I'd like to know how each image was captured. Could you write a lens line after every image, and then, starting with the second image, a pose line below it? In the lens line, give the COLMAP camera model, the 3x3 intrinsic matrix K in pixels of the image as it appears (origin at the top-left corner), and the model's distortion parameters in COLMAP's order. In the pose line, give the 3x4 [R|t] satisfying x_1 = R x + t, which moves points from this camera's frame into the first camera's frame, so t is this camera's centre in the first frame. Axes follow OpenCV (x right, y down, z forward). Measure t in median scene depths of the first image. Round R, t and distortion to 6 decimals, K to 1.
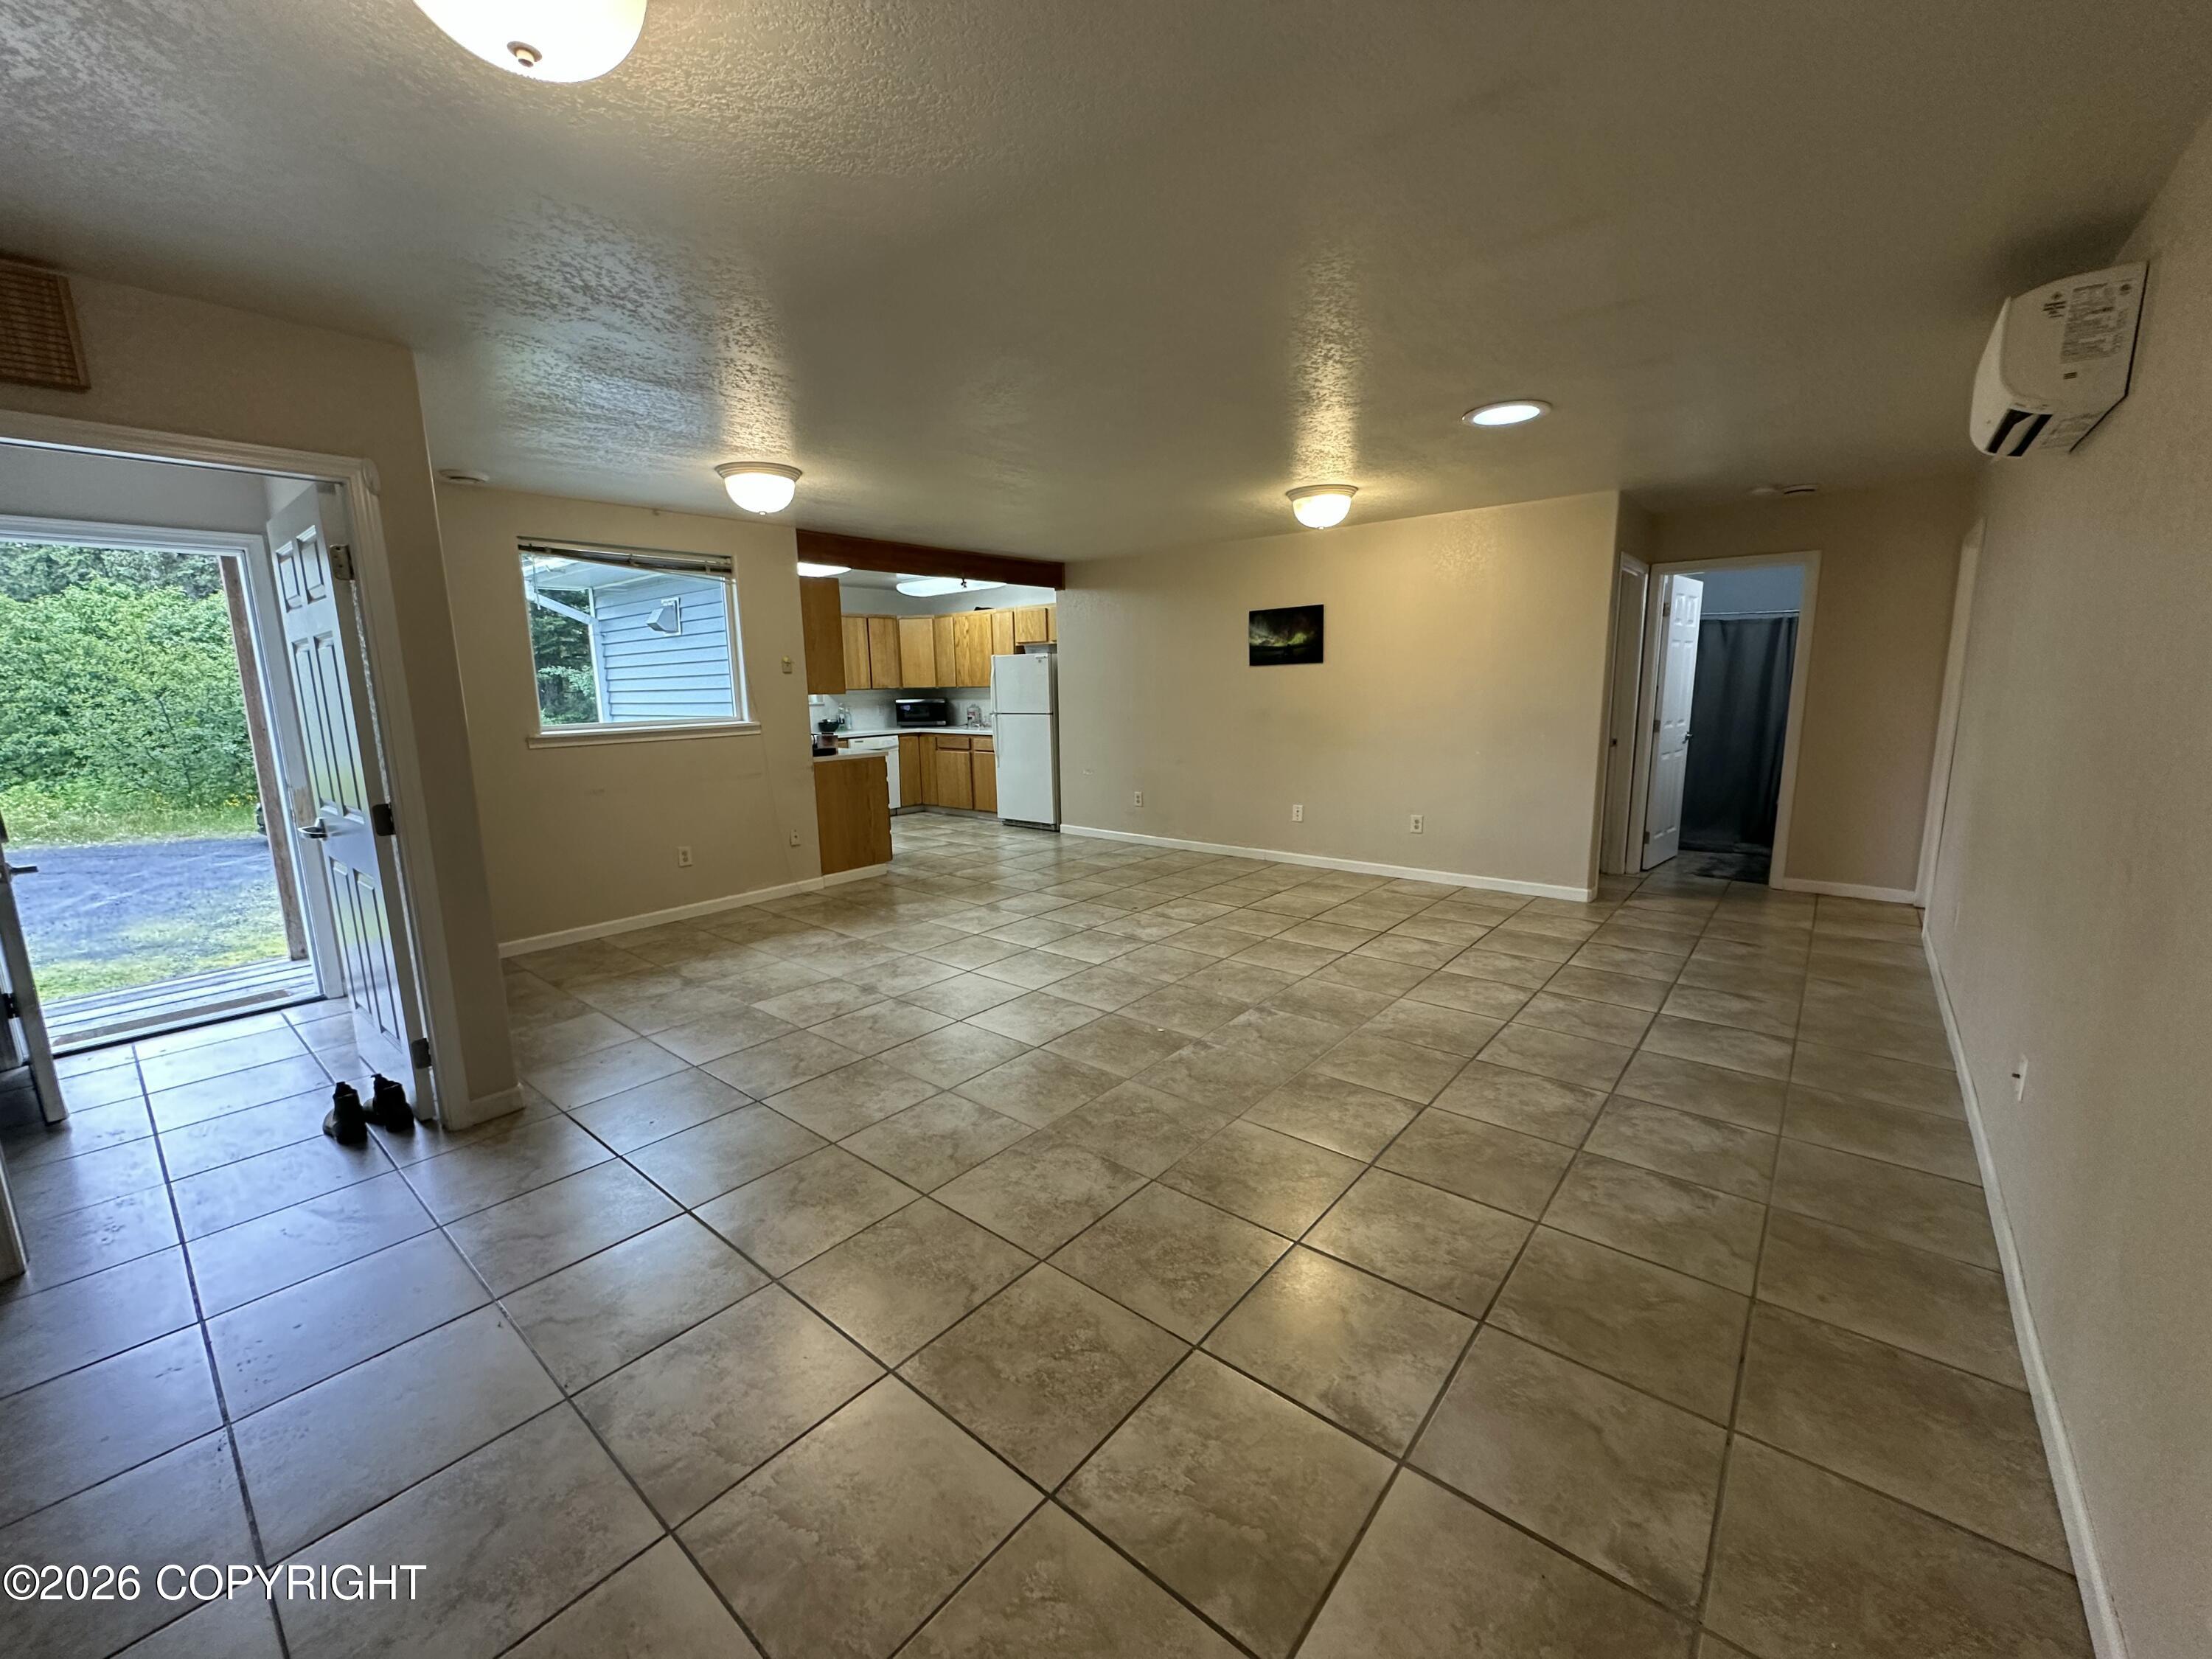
lens RADIAL K [[880.4, 0, 1112.8], [0, 880.4, 836.2], [0, 0, 1]] dist [0.002827, 0.000178]
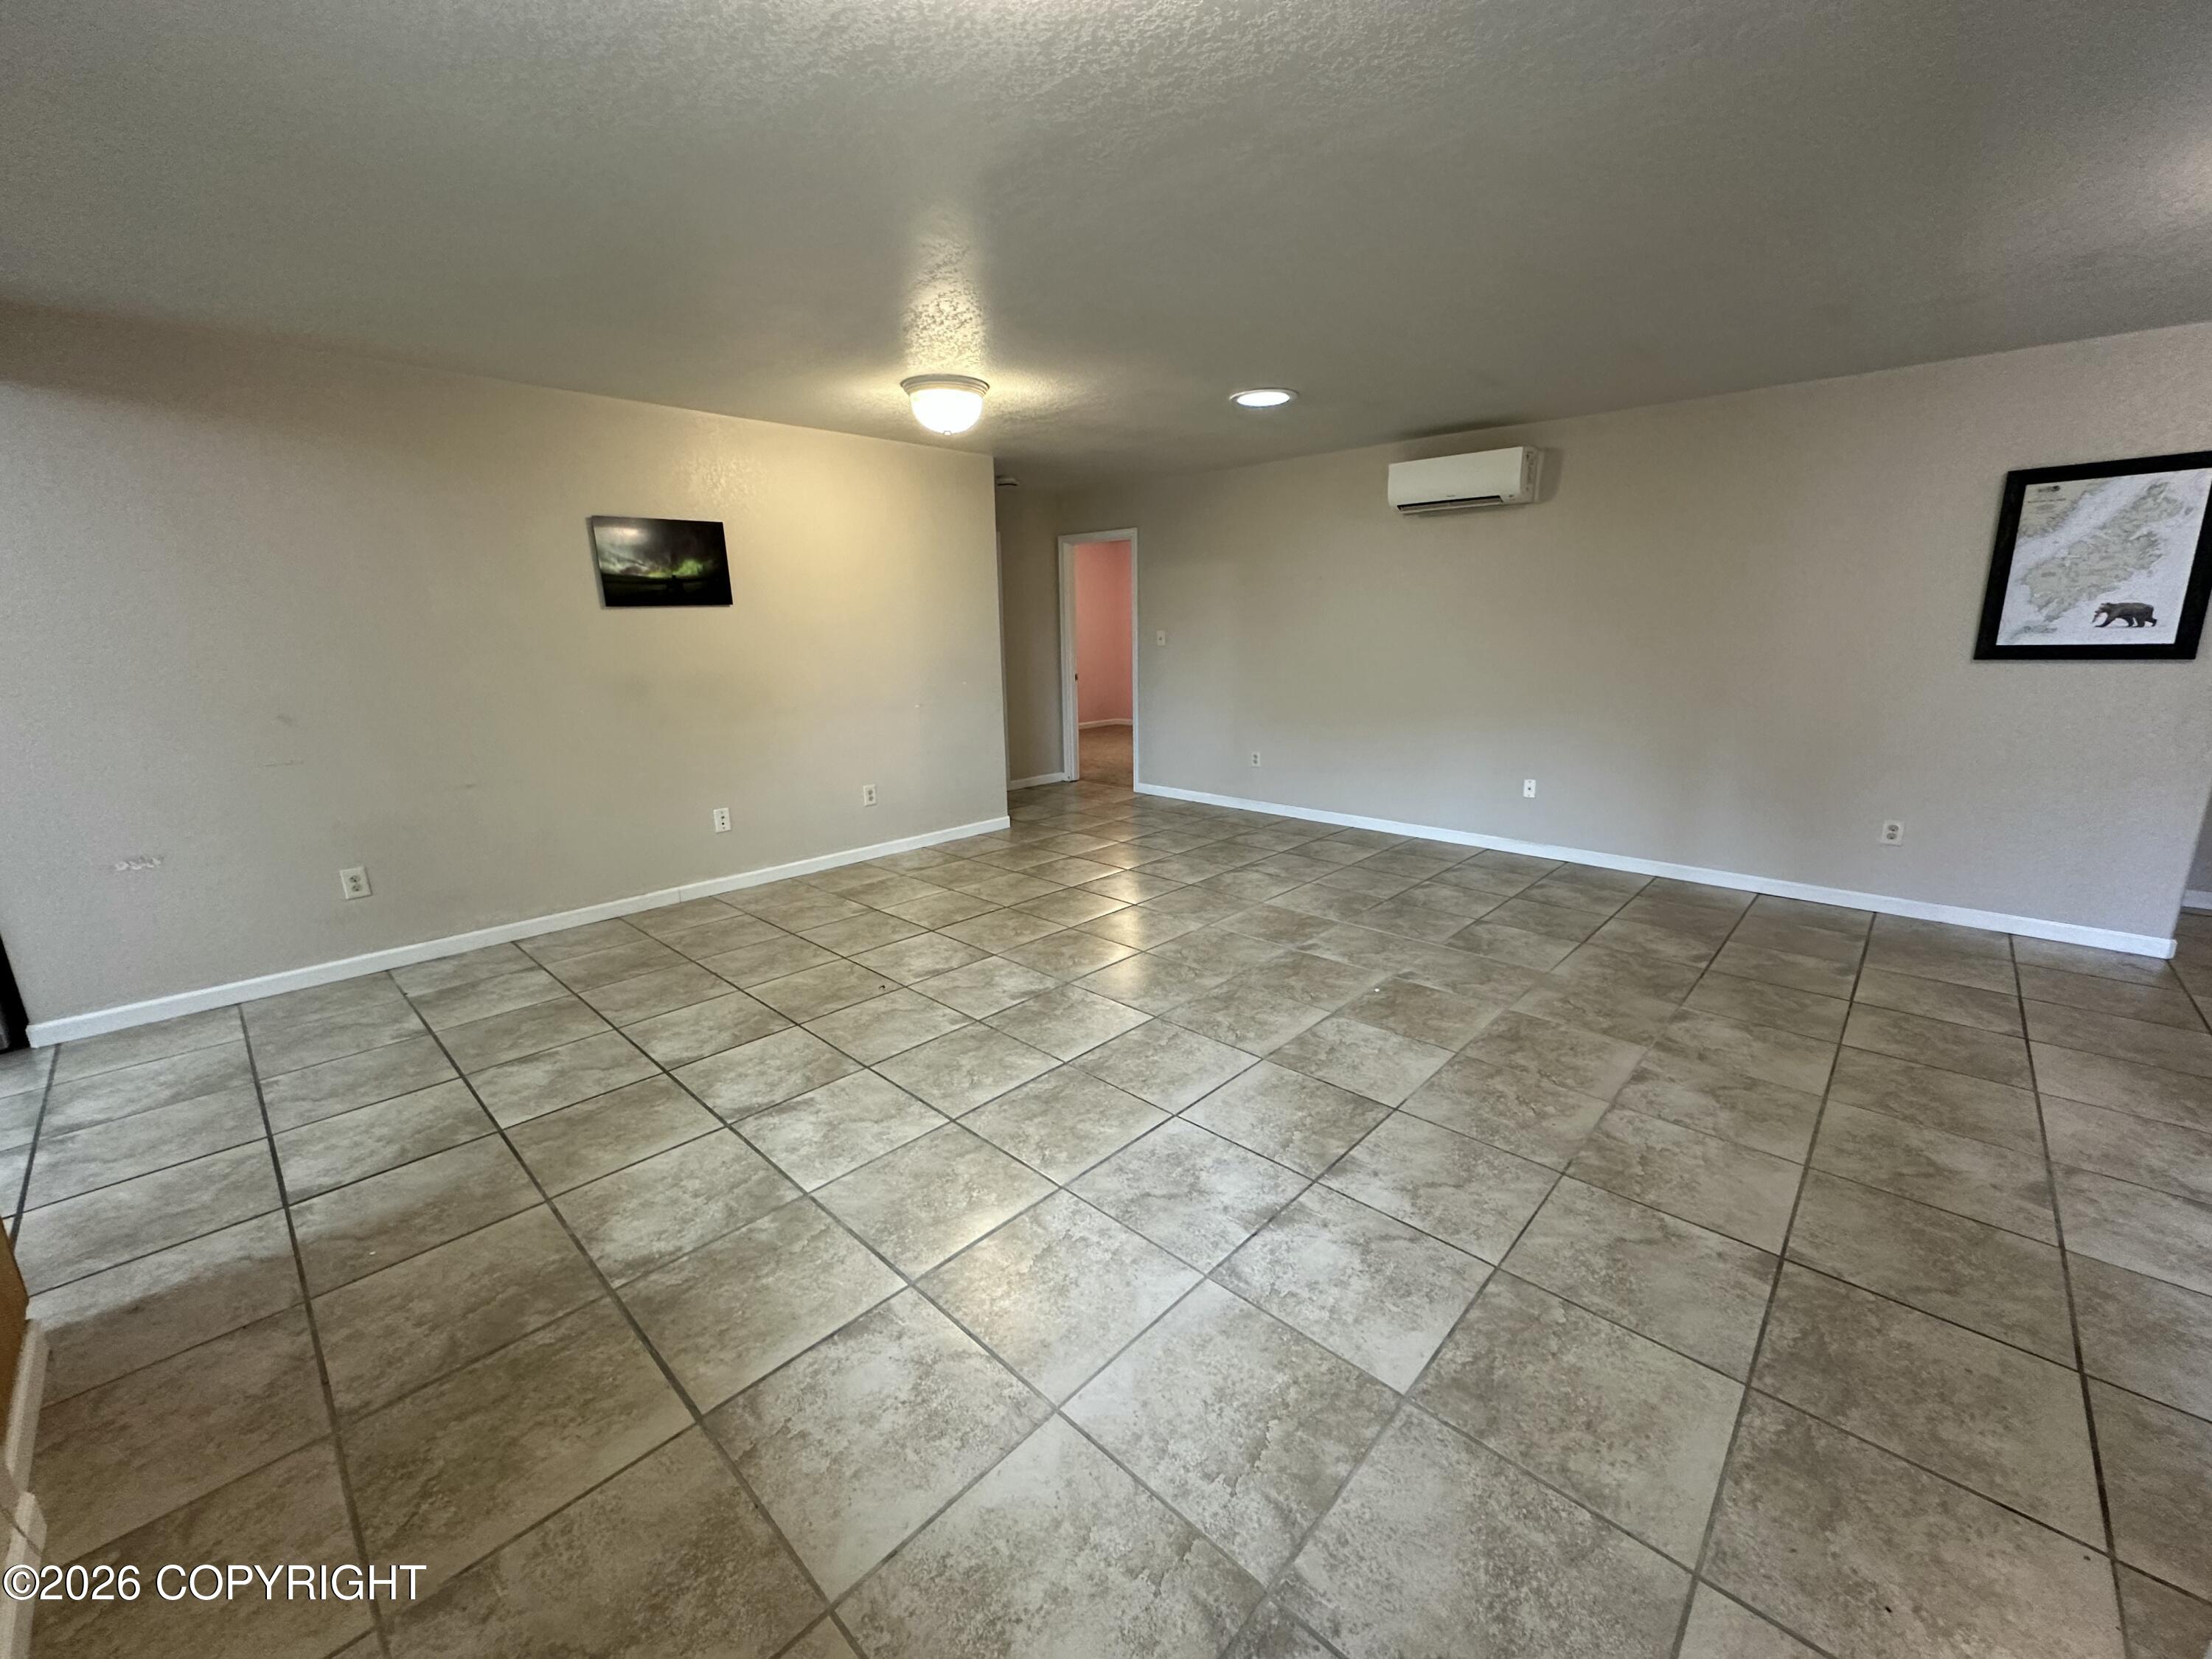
lens RADIAL K [[880.4, 0, 1111.8], [0, 880.4, 814.5], [0, 0, 1]] dist [0.002827, 0.000178]
pose [[0.061479, -0.195002, 0.978874, -0.715028], [0.187100, 0.965596, 0.180606, -0.154881], [-0.980415, 0.172044, 0.095848, 0.977701]]
